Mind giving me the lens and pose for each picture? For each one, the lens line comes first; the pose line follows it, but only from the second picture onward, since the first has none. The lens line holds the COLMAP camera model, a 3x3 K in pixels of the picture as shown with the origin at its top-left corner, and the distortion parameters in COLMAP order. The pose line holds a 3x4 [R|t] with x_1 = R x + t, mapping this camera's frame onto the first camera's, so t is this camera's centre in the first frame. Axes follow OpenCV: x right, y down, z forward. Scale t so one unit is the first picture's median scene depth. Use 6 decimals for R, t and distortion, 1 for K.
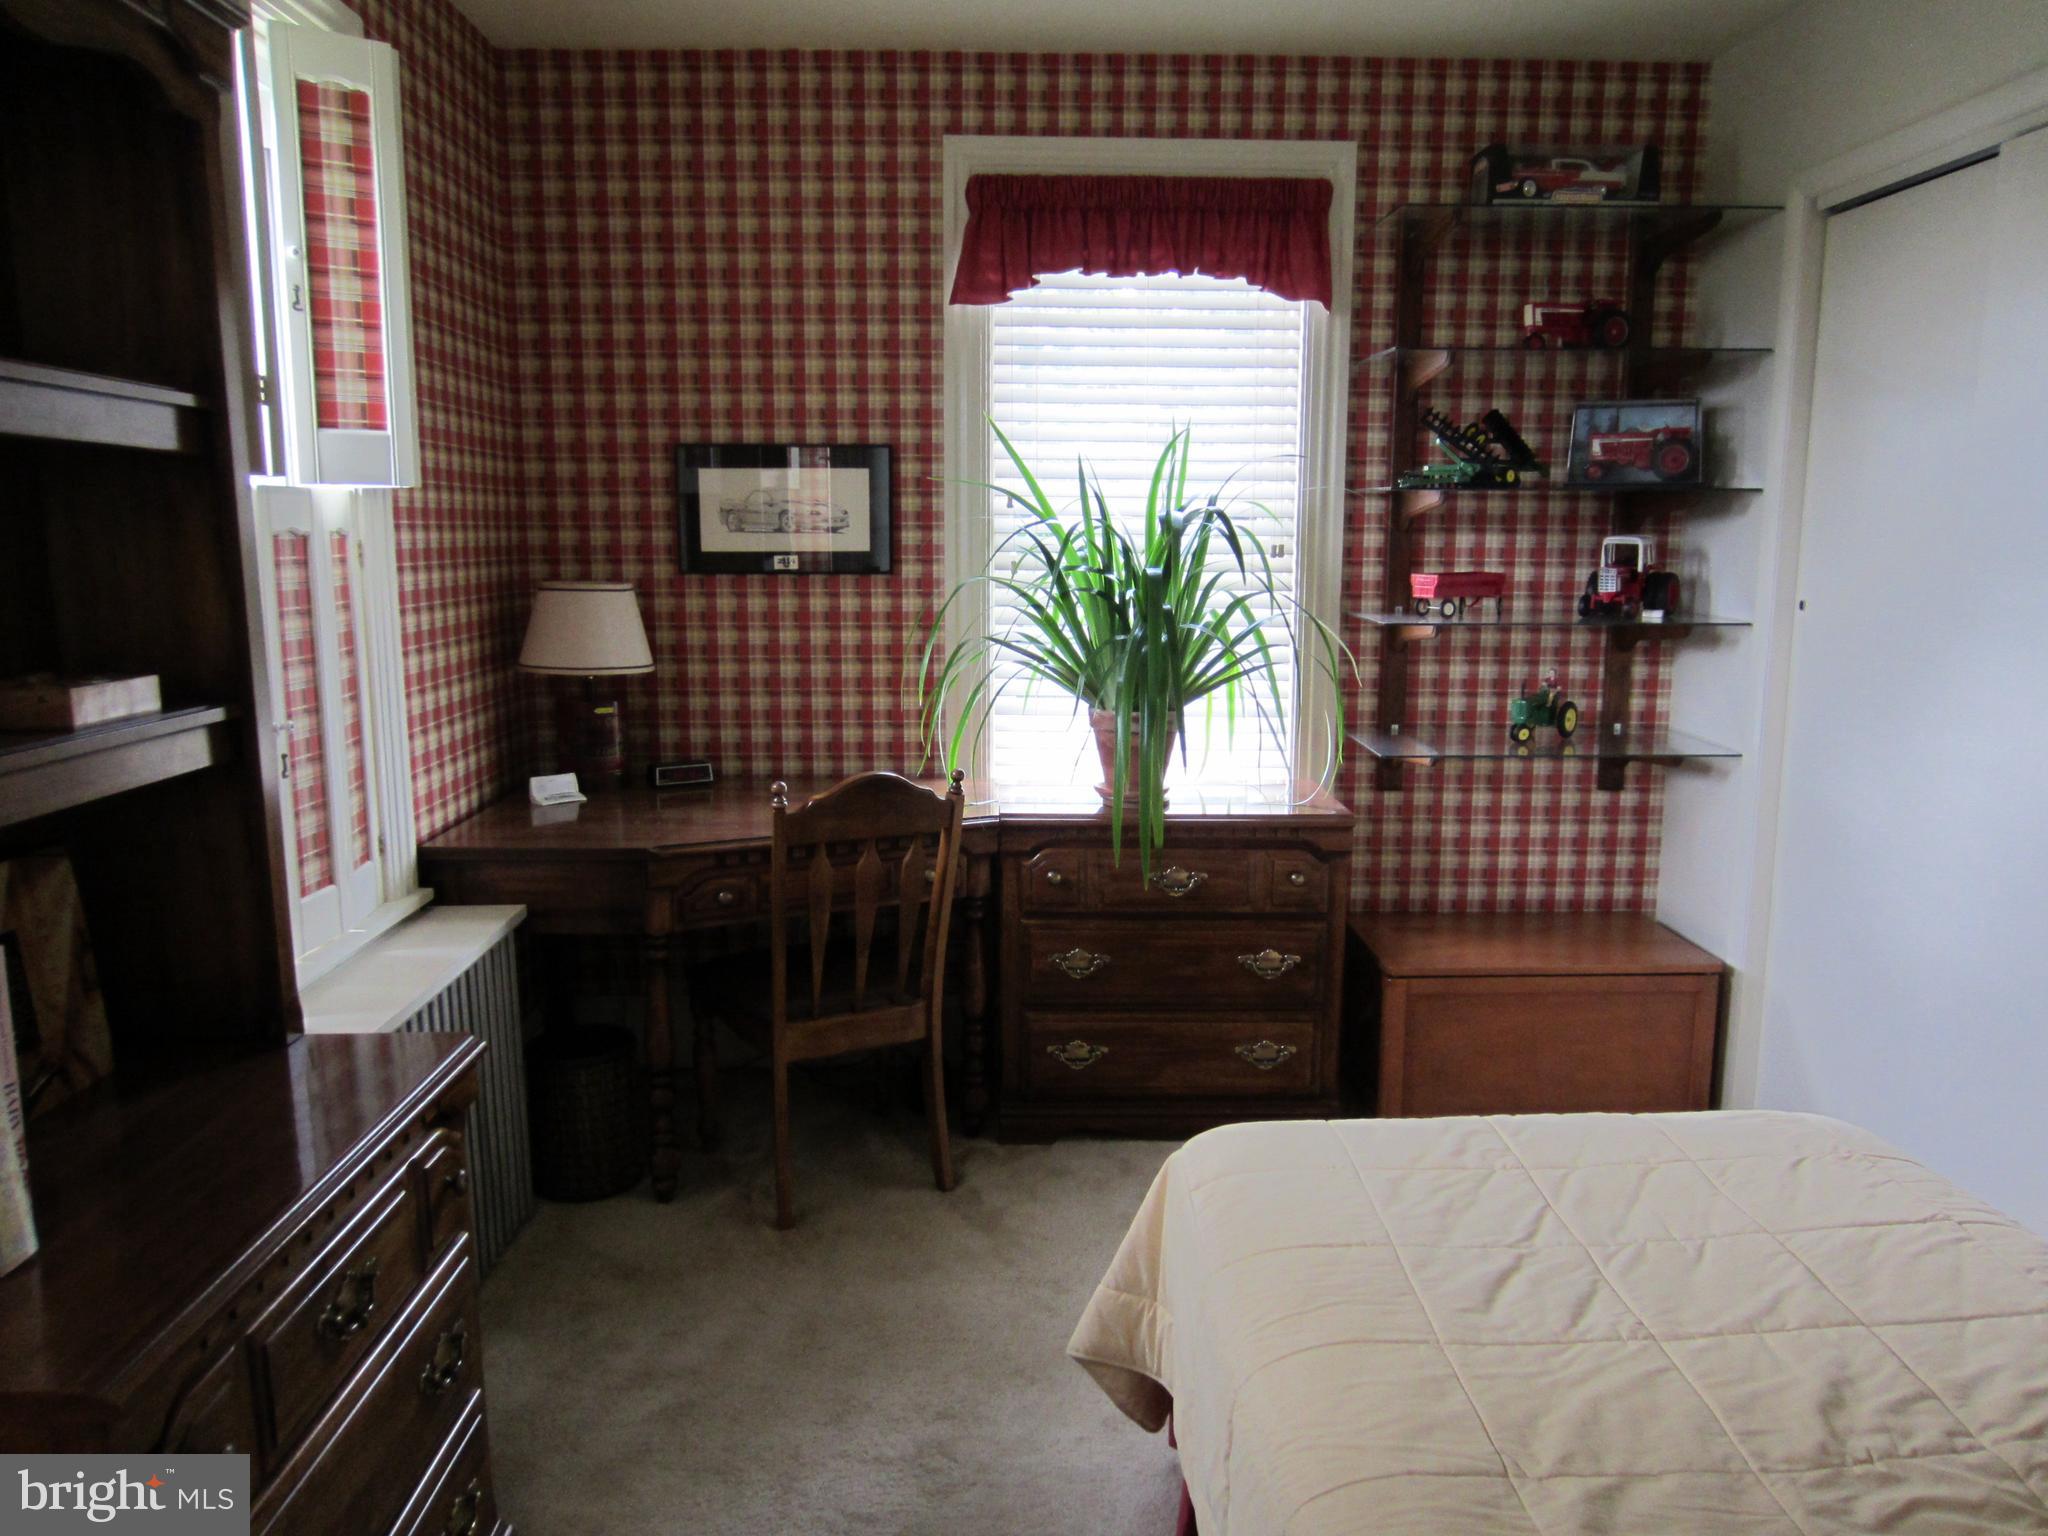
lens RADIAL K [[1474.2, 0, 1028.9], [0, 1474.2, 771.7], [0, 0, 1]] dist [-0.029721, 0.016742]
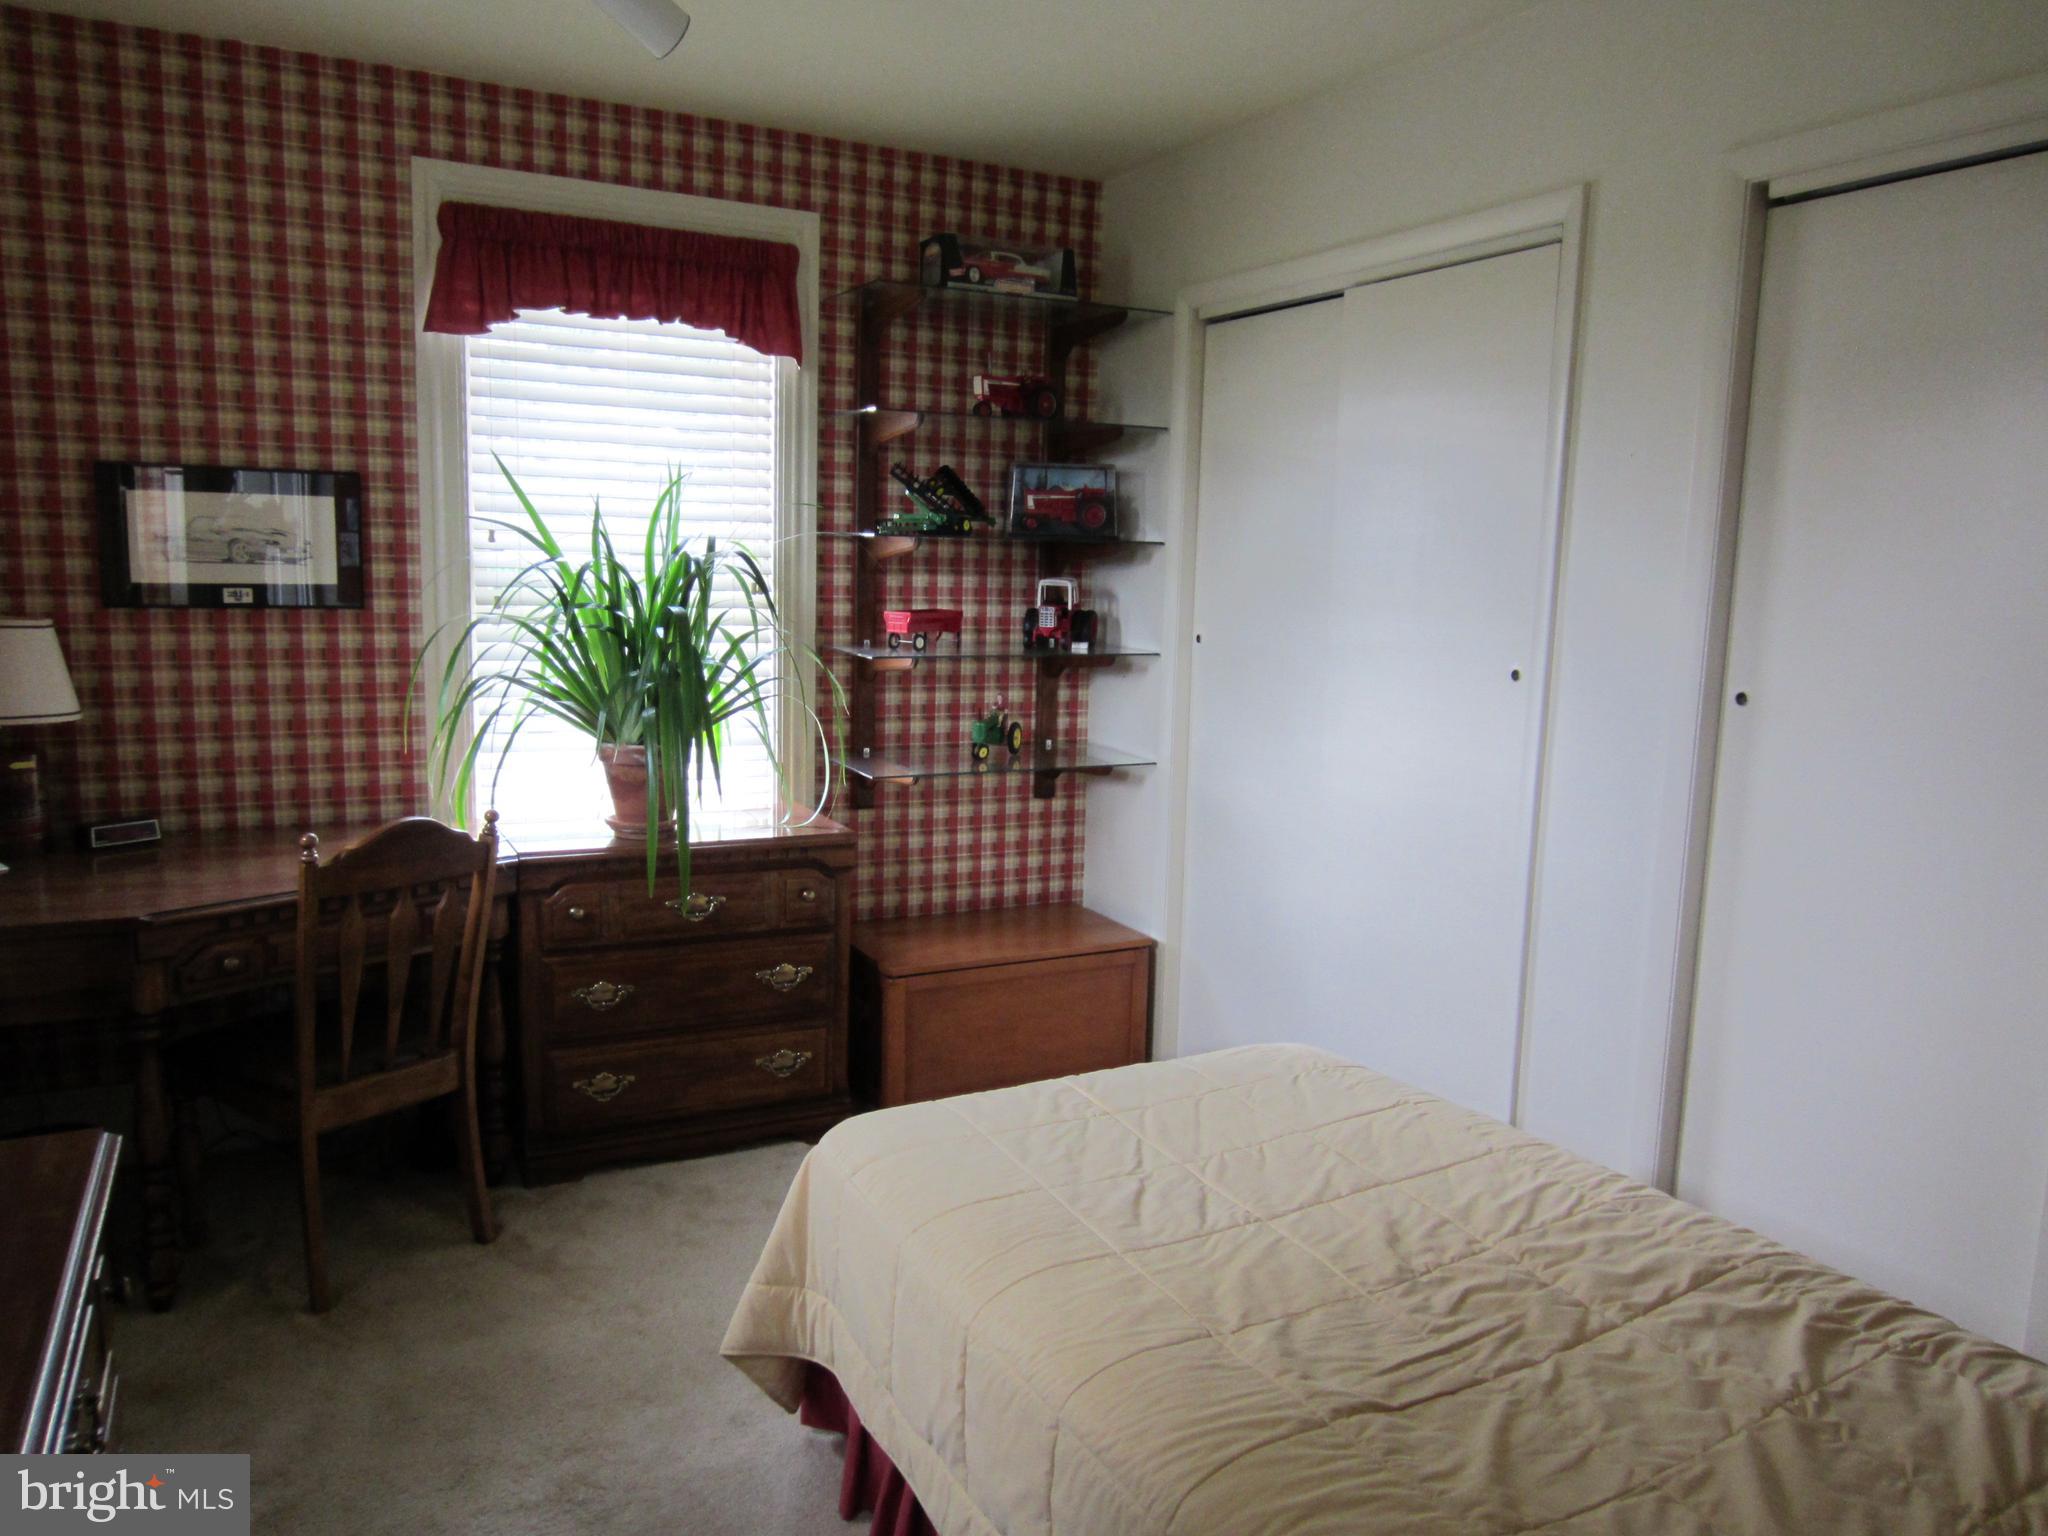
lens RADIAL K [[1474.2, 0, 1028.9], [0, 1474.2, 771.7], [0, 0, 1]] dist [-0.029721, 0.016742]
pose [[0.894577, -0.043045, 0.444836, -0.139602], [0.049591, 0.998765, -0.003084, -0.005499], [-0.444154, 0.024819, 0.895606, -0.033744]]
